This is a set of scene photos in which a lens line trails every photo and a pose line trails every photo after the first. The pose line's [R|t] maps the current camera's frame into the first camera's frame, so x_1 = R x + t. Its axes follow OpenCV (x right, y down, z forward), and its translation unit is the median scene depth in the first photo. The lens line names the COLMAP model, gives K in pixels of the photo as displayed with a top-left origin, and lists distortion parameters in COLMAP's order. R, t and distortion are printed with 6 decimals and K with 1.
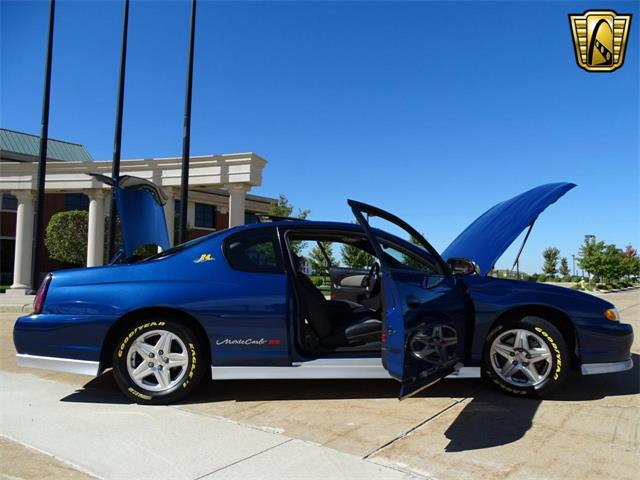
lens RADIAL K [[487.6, 0, 302.4], [0, 487.6, 238.2], [0, 0, 1]] dist [-0.001672, -0.005878]
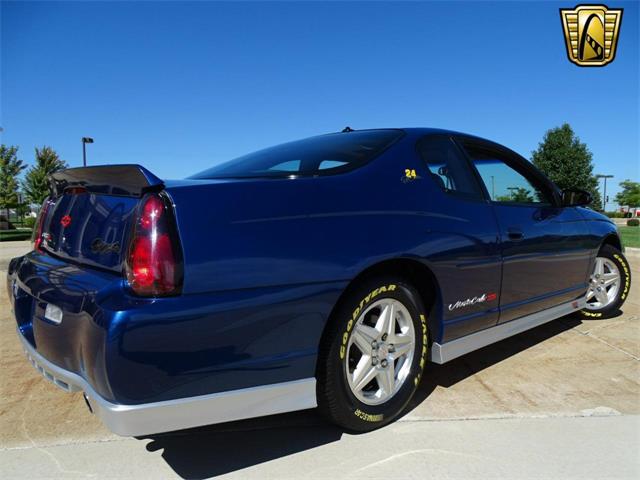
lens RADIAL K [[496.6, 0, 320.0], [0, 496.6, 240.0], [0, 0, 1]] dist [-0.001417, -0.002148]
pose [[0.759737, -0.042374, 0.648848, -0.702408], [-0.039920, 0.992952, 0.111588, 0.057542], [-0.649004, -0.110679, 0.752691, 0.605576]]
